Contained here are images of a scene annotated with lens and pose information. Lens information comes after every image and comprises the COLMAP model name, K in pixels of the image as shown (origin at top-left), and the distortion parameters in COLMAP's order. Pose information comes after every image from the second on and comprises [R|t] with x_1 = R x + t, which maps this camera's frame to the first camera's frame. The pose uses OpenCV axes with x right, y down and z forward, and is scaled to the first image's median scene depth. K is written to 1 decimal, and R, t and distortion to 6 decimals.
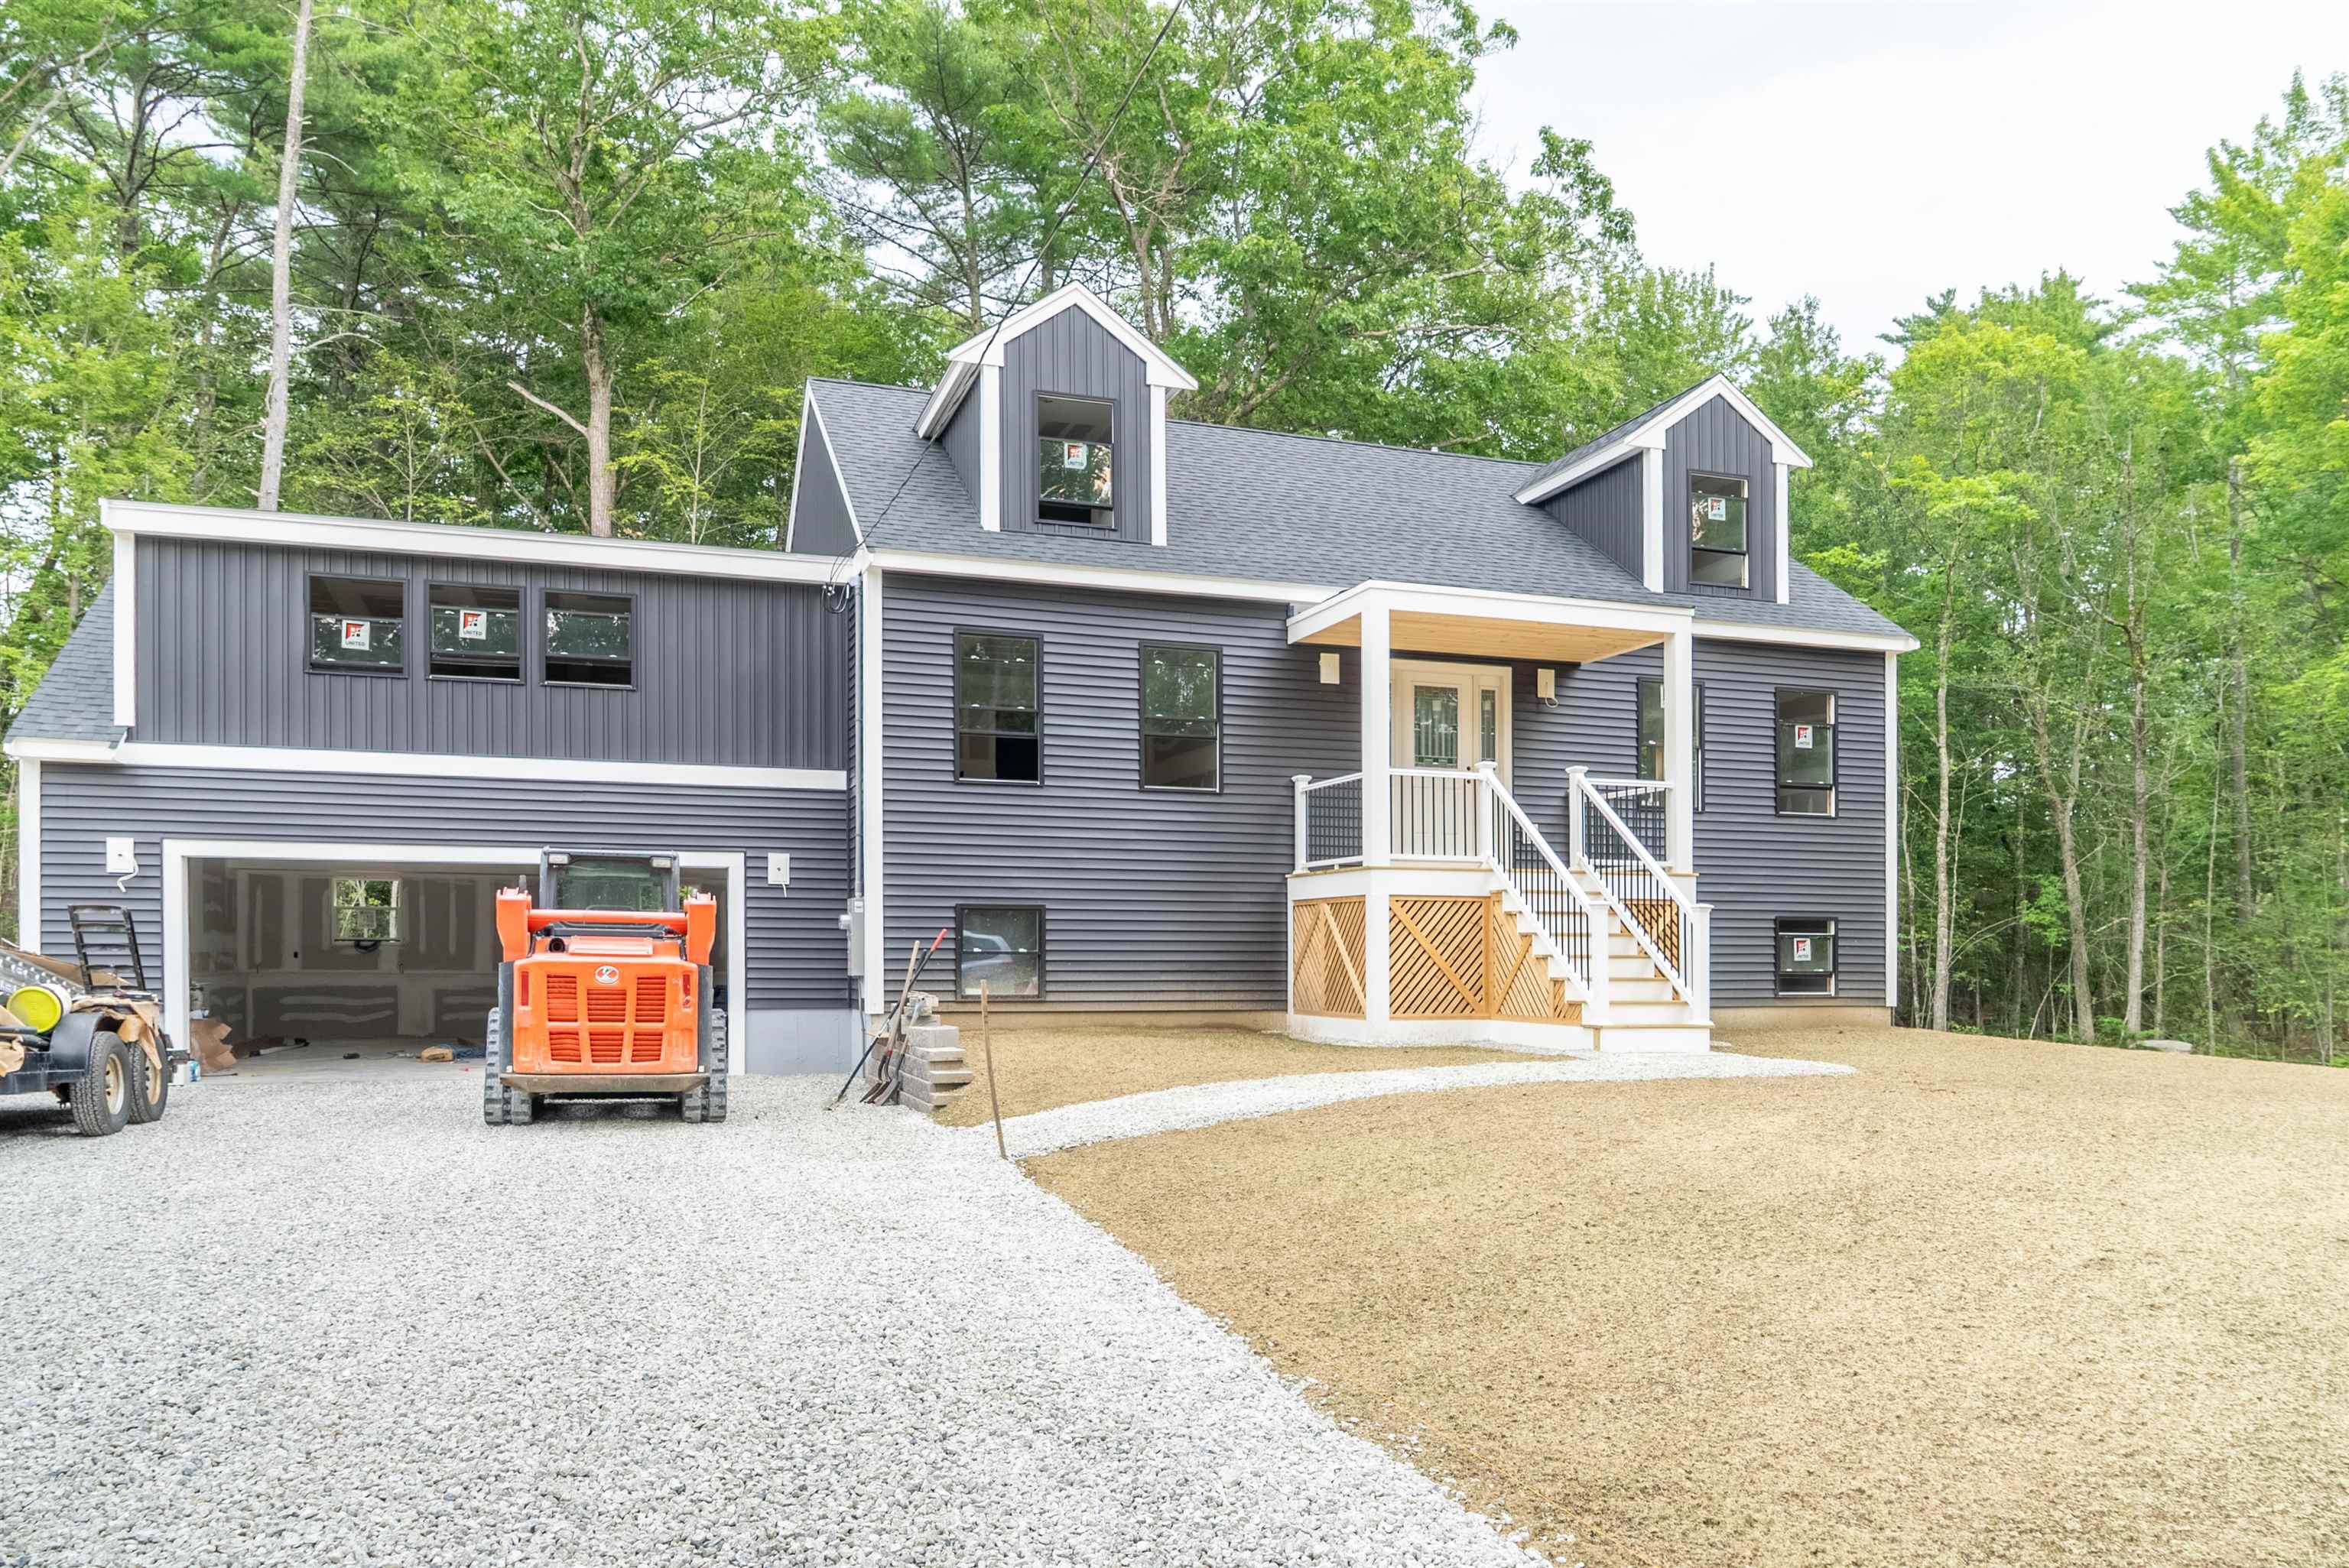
lens RADIAL K [[1626.0, 0, 1174.9], [0, 1626.0, 966.0], [0, 0, 1]] dist [-0.008554, -0.004994]
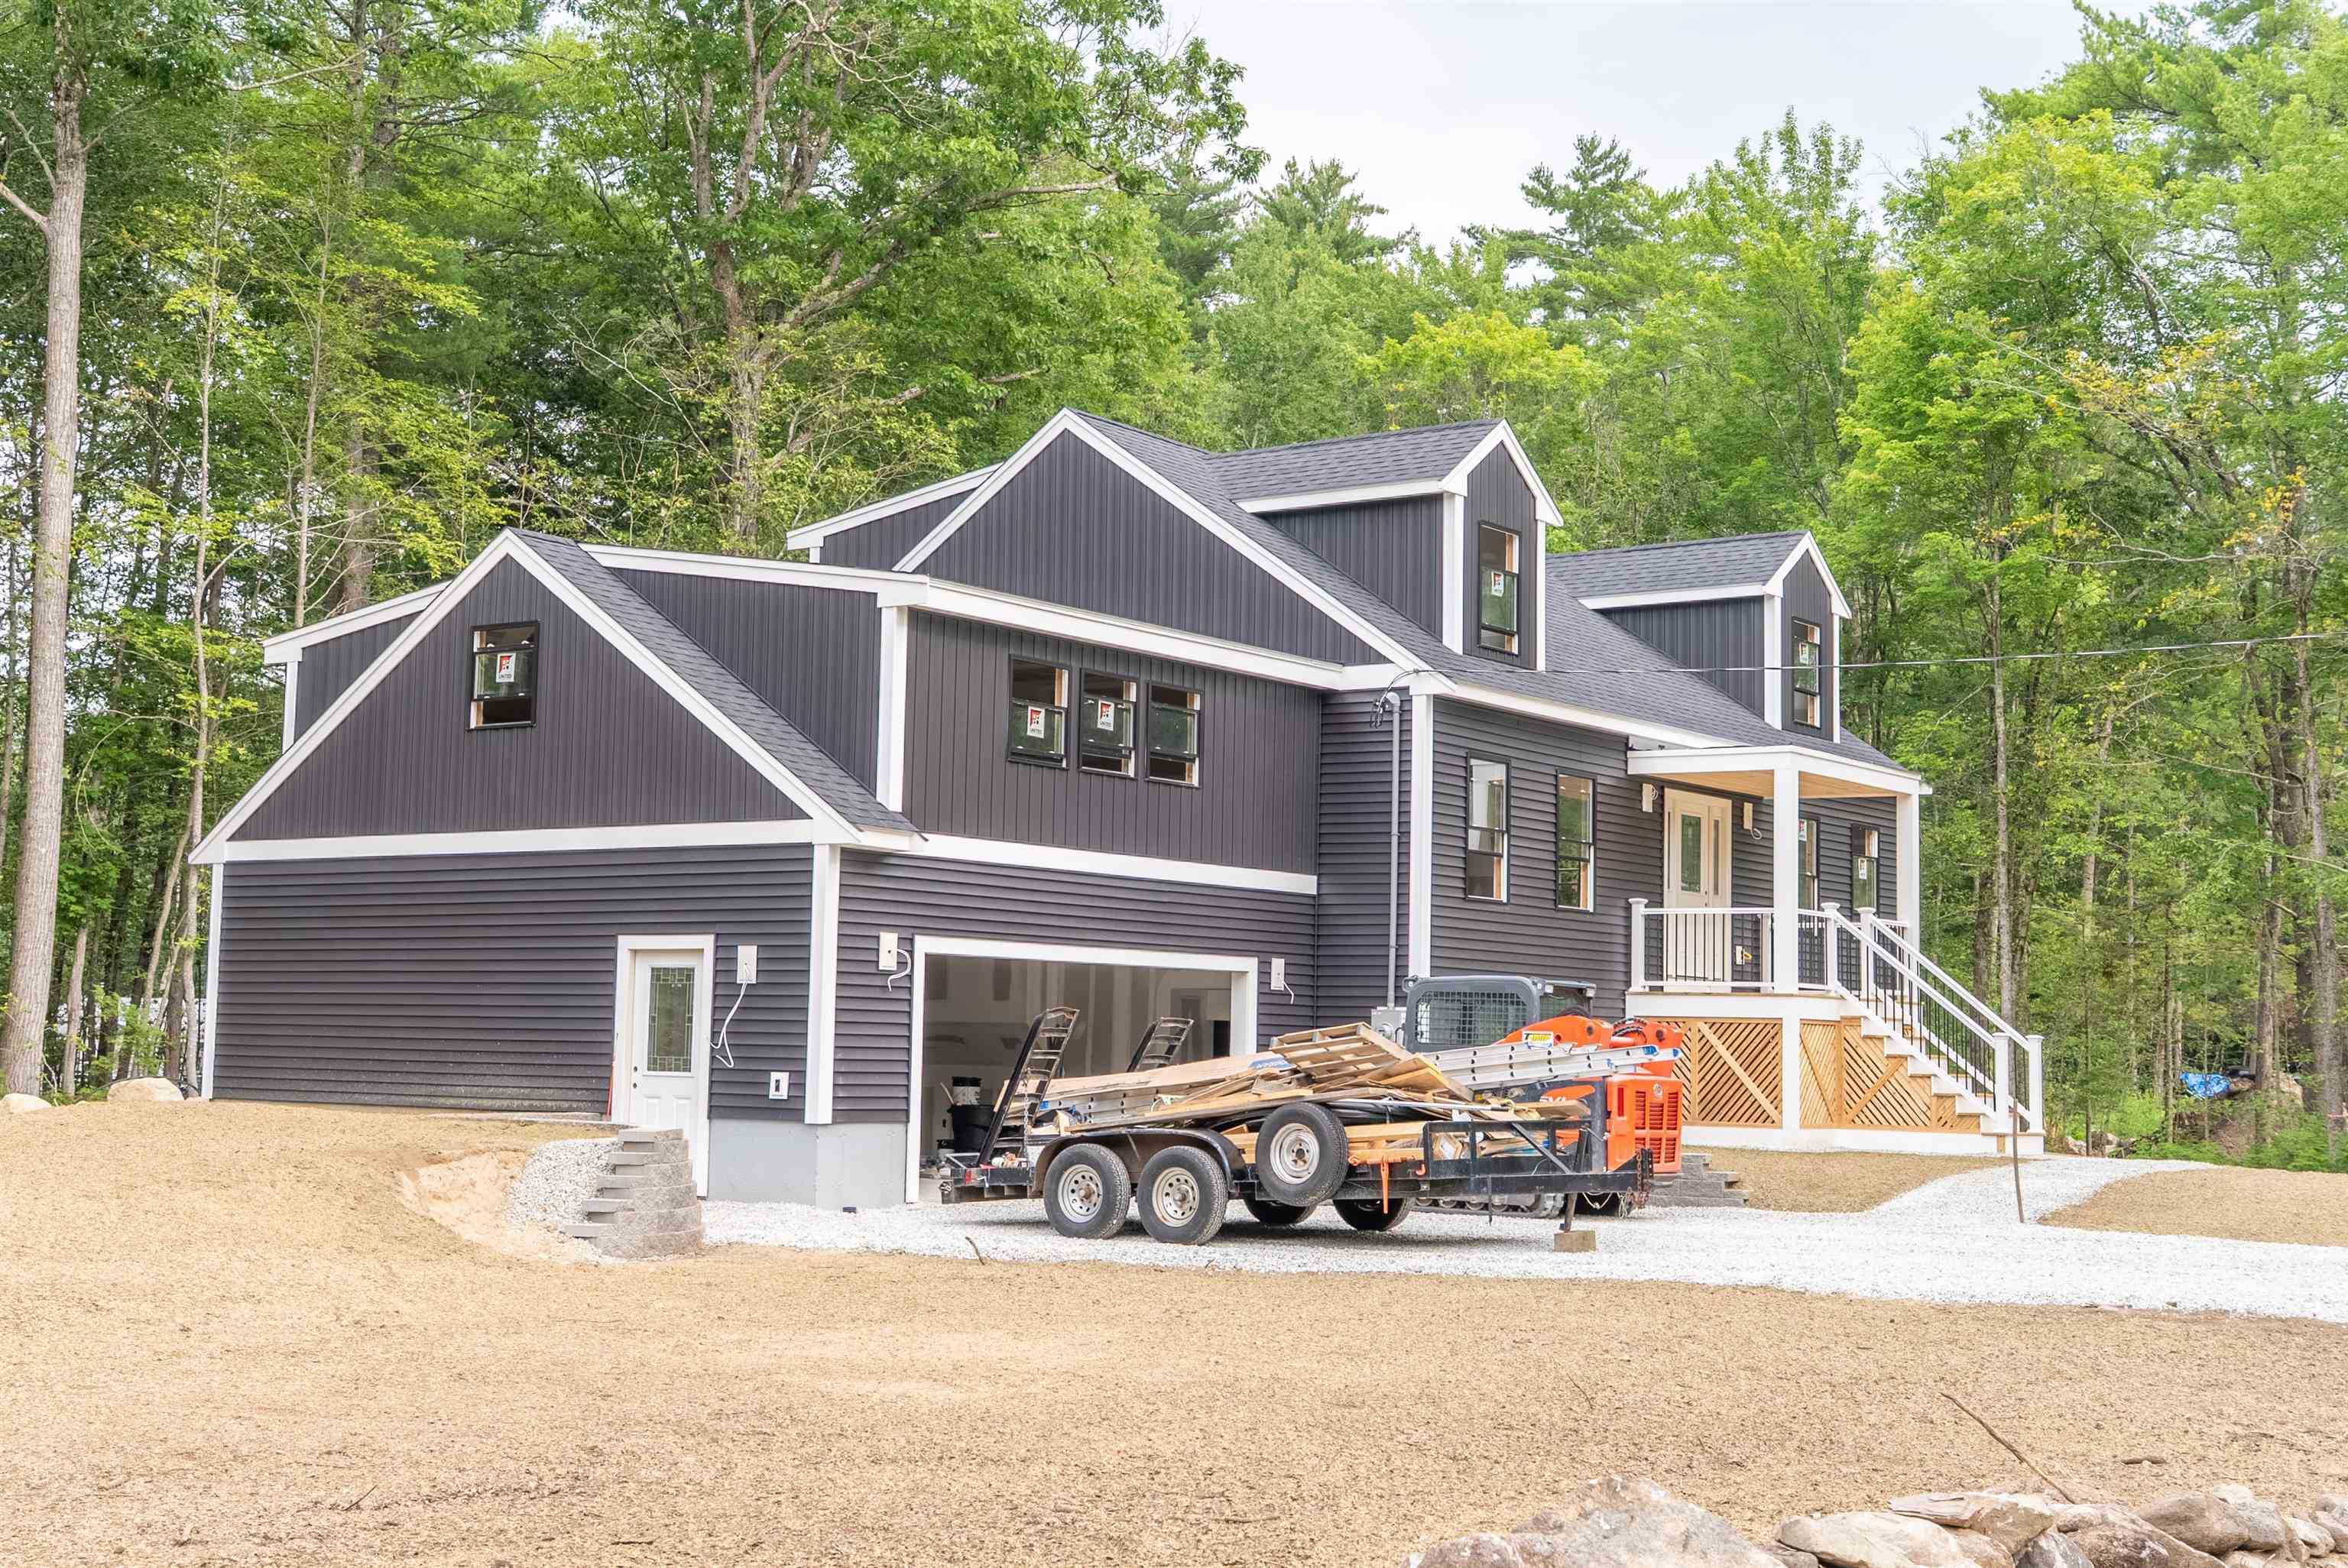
lens RADIAL K [[2946.5, 0, 1173.0], [0, 2946.5, 782.4], [0, 0, 1]] dist [-0.017675, 0.000000]
pose [[0.825517, 0.066008, 0.560504, -1.280967], [-0.017052, 0.995601, -0.092132, -0.010357], [-0.564120, 0.066499, 0.823011, -0.425499]]
